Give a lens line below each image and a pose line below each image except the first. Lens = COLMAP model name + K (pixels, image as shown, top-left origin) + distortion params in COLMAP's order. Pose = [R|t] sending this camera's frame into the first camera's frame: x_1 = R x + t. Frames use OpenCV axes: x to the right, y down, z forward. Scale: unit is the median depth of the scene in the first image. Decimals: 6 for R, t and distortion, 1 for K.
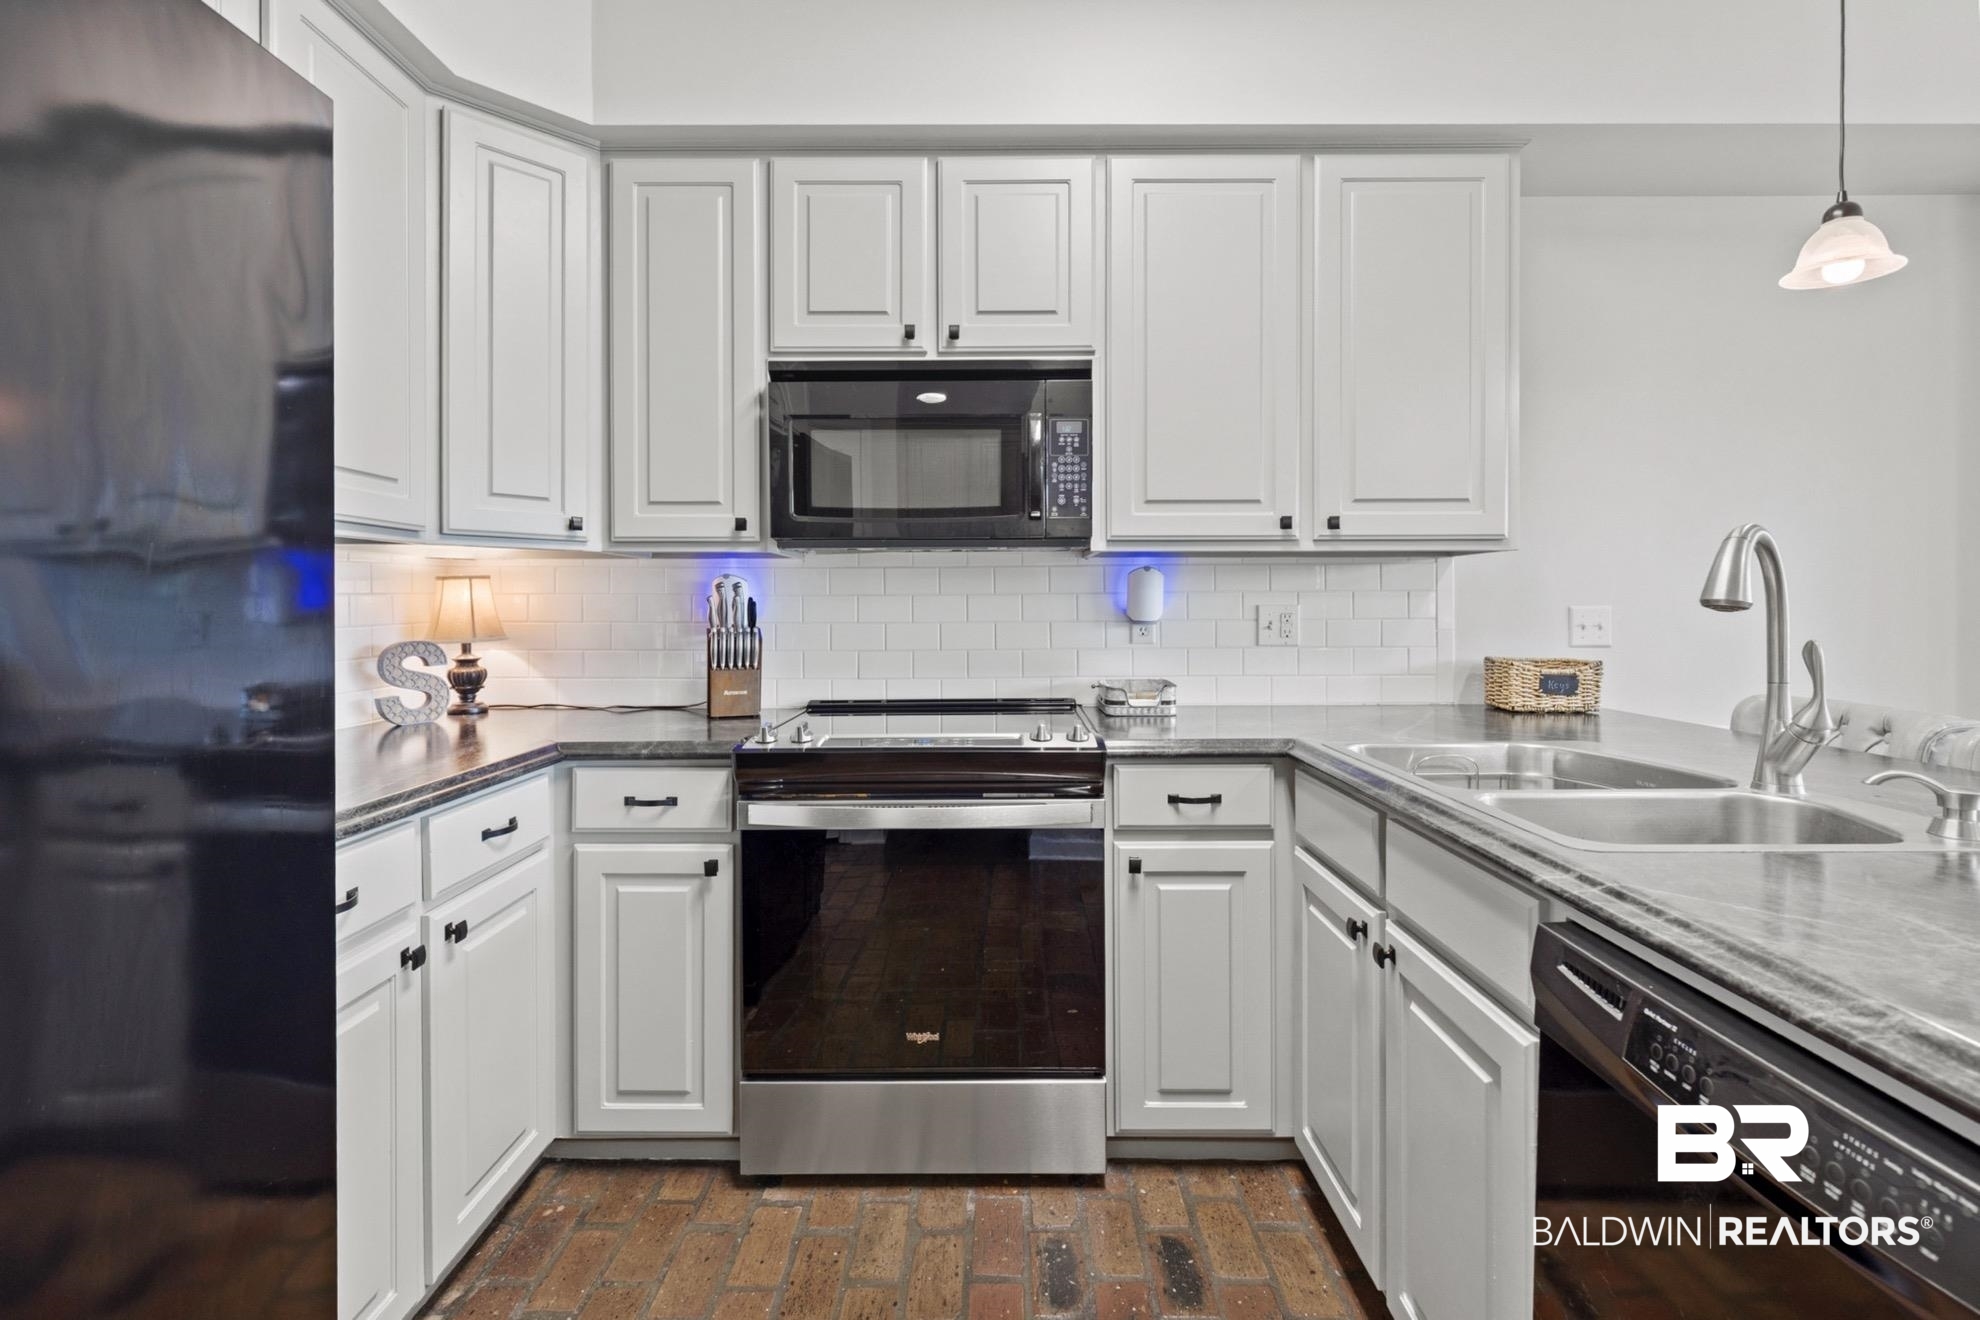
lens RADIAL K [[909.2, 0, 995.6], [0, 909.2, 619.3], [0, 0, 1]] dist [0.003037, 0.000184]
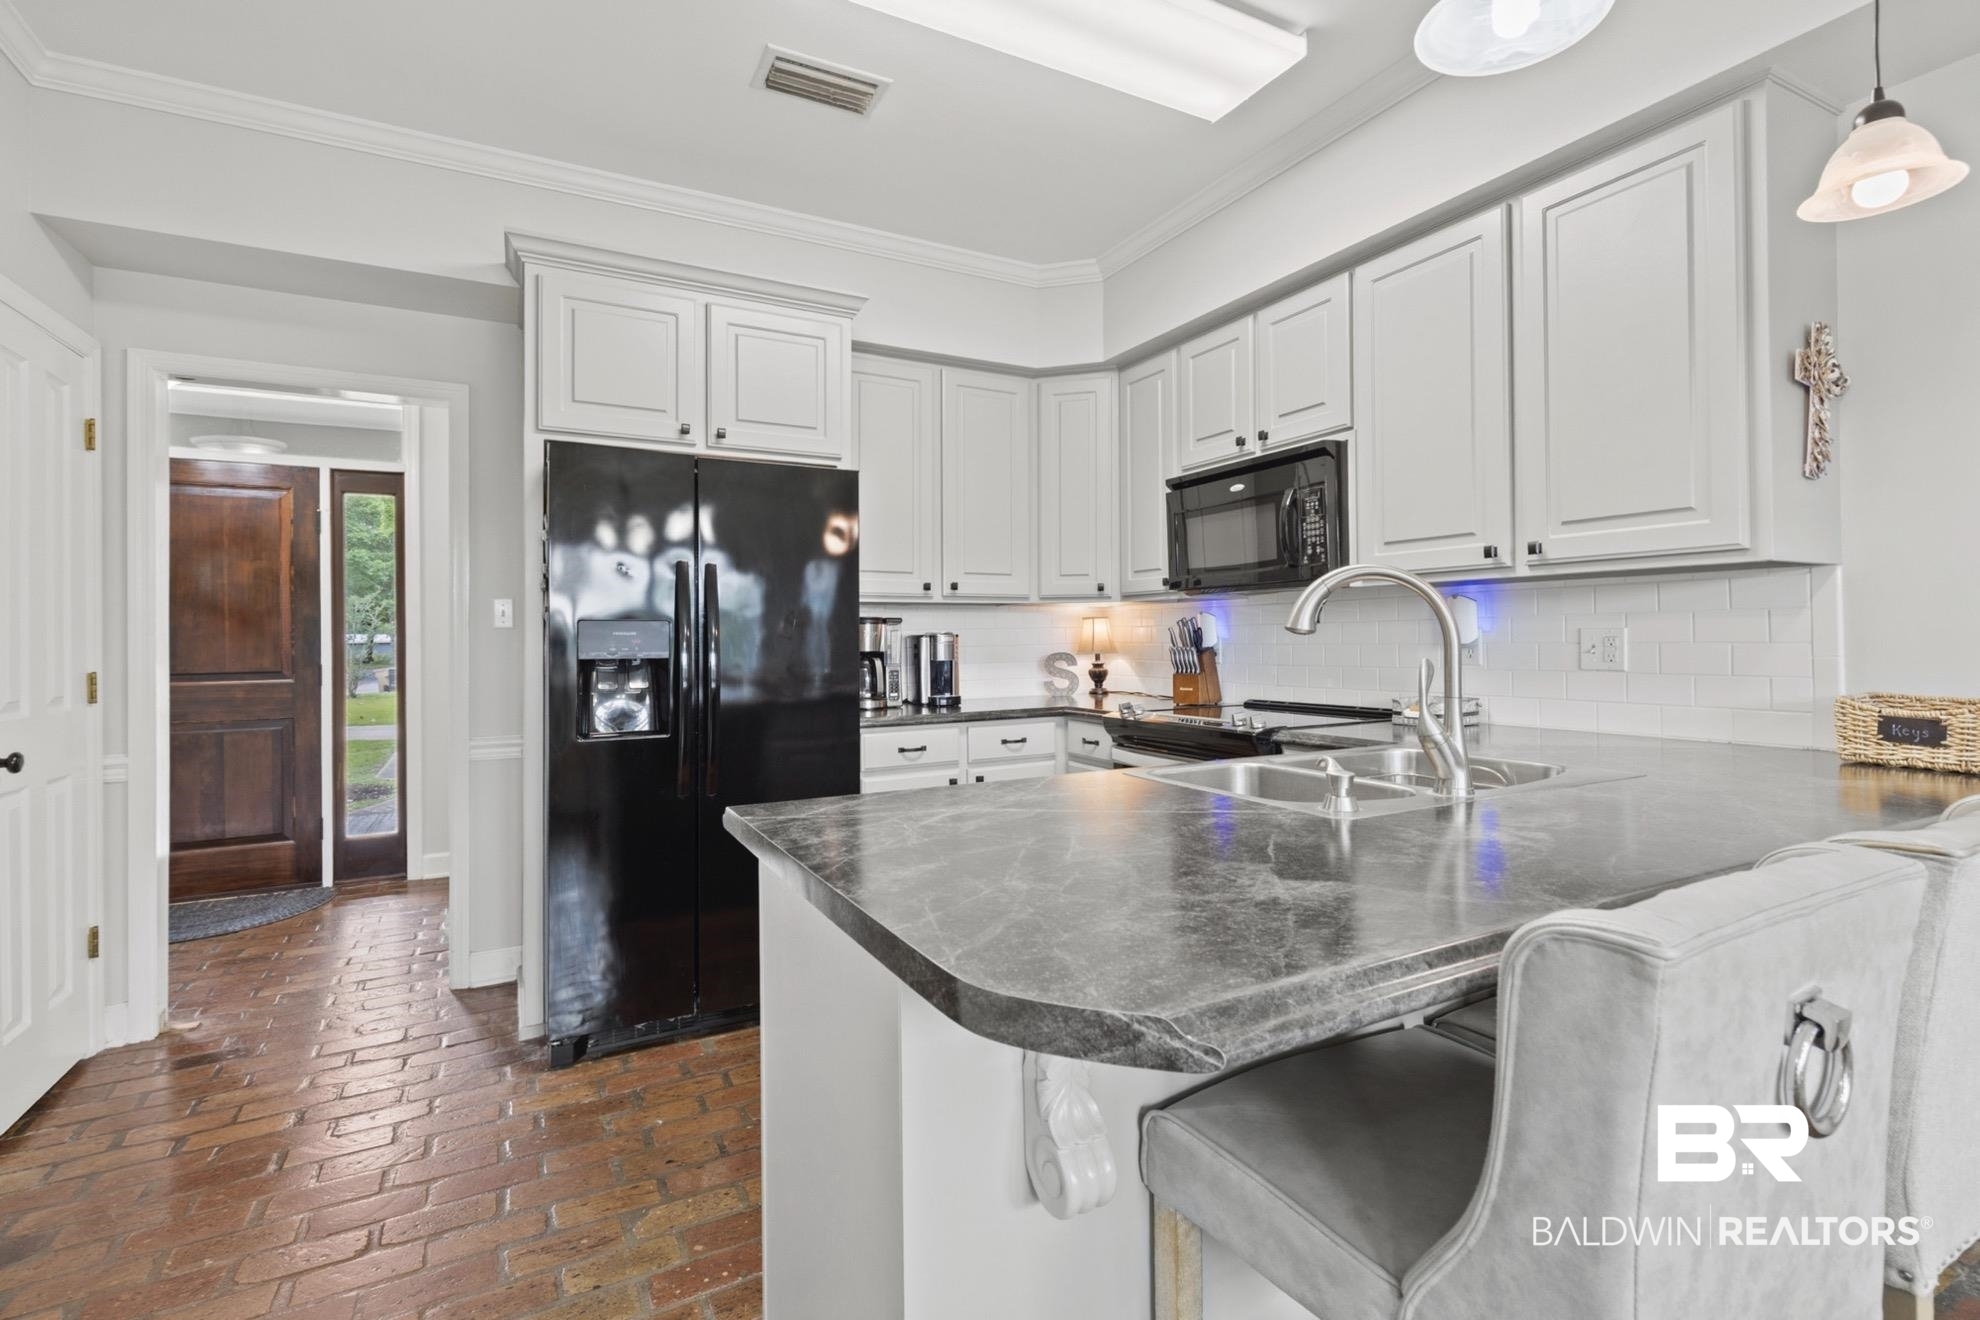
lens RADIAL K [[909.2, 0, 987.8], [0, 909.2, 641.5], [0, 0, 1]] dist [0.003037, 0.000184]
pose [[0.468405, 0.002356, -0.883511, 0.928197], [-0.004495, 0.999990, 0.000284, 0.001532], [0.883503, 0.003838, 0.468411, -0.022073]]
